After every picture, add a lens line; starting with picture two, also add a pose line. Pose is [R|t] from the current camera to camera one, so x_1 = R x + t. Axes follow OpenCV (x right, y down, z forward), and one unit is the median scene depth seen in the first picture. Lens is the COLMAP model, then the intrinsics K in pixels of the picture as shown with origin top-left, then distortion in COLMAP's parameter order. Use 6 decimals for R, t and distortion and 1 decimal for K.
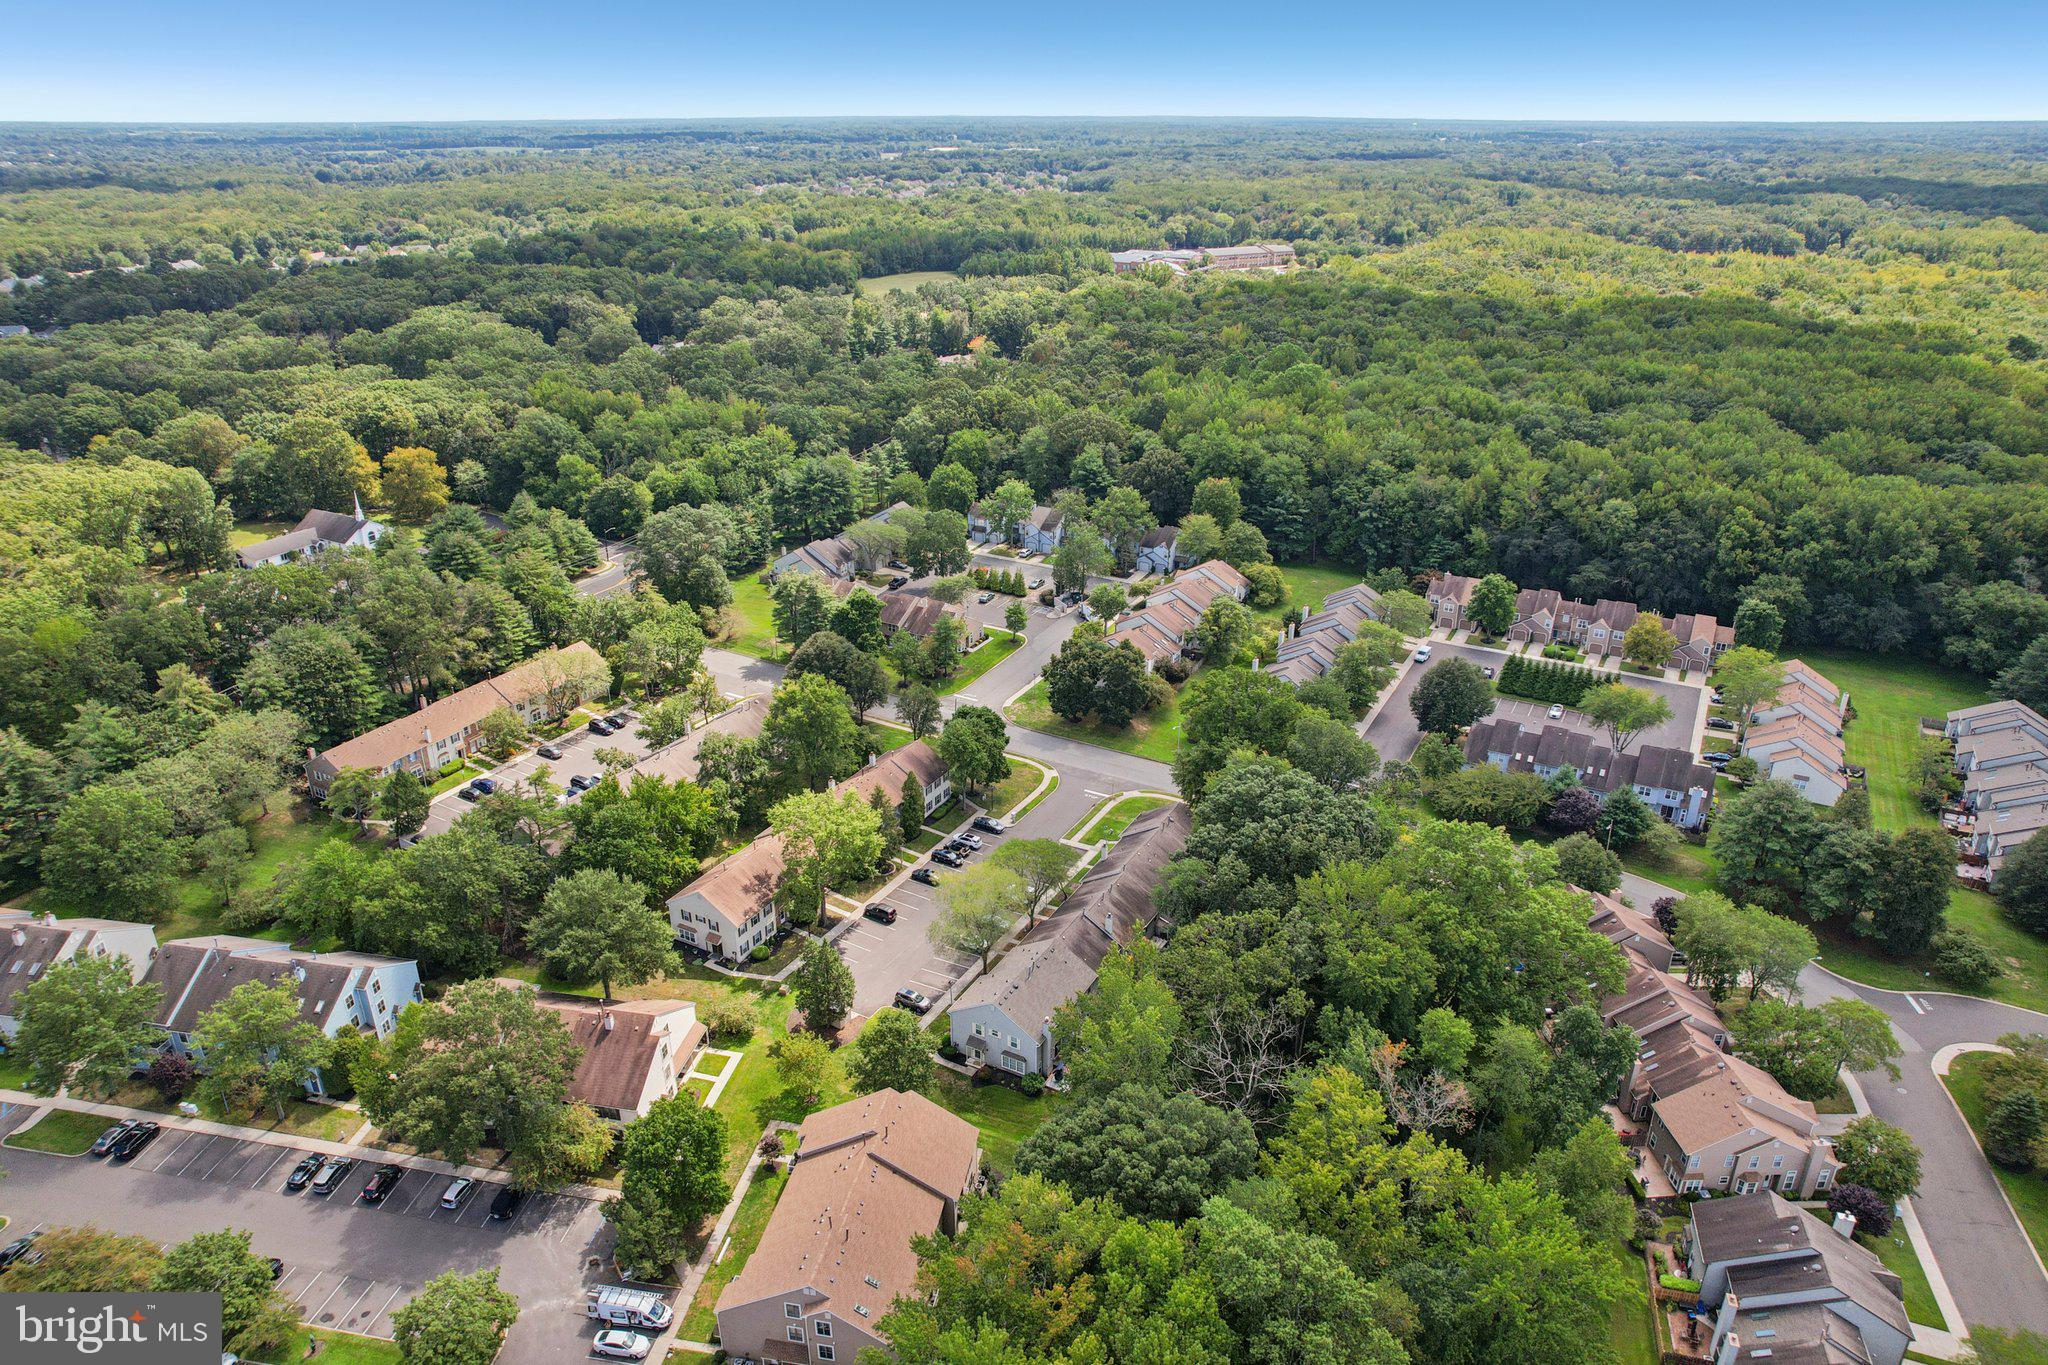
lens RADIAL K [[1295.9, 0, 1063.2], [0, 1295.9, 682.1], [0, 0, 1]] dist [-0.037685, -0.000161]
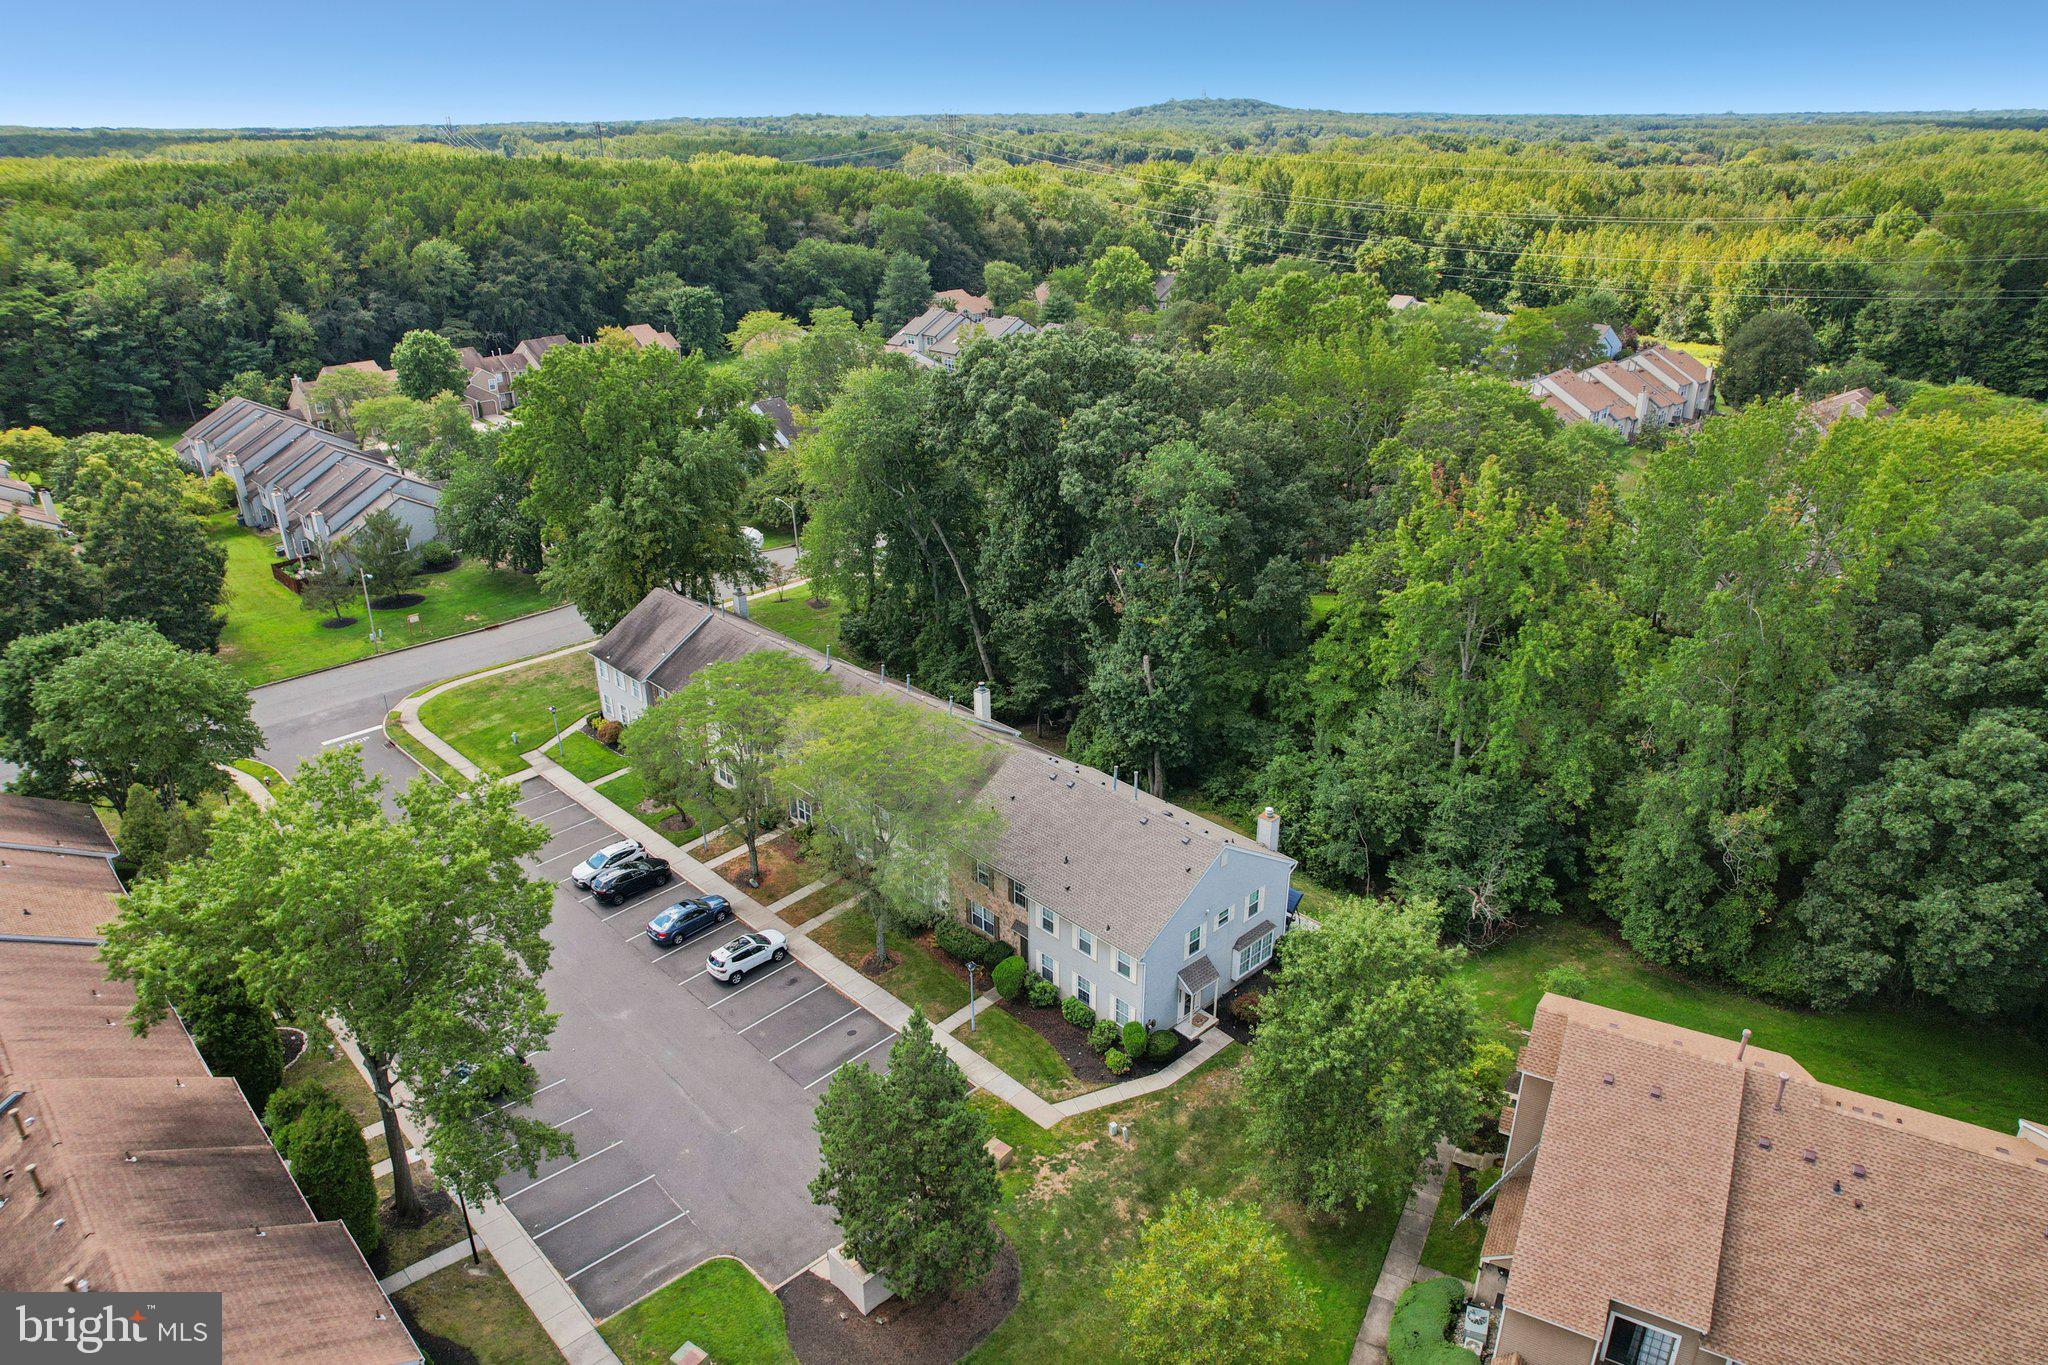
lens RADIAL K [[1311.7, 0, 1024.0], [0, 1311.7, 682.5], [0, 0, 1]] dist [-0.091312, 0.076400]
pose [[0.316977, -0.391566, 0.863829, -0.331463], [0.397535, 0.881780, 0.253830, 0.055220], [-0.861099, 0.262944, 0.435166, 0.679564]]
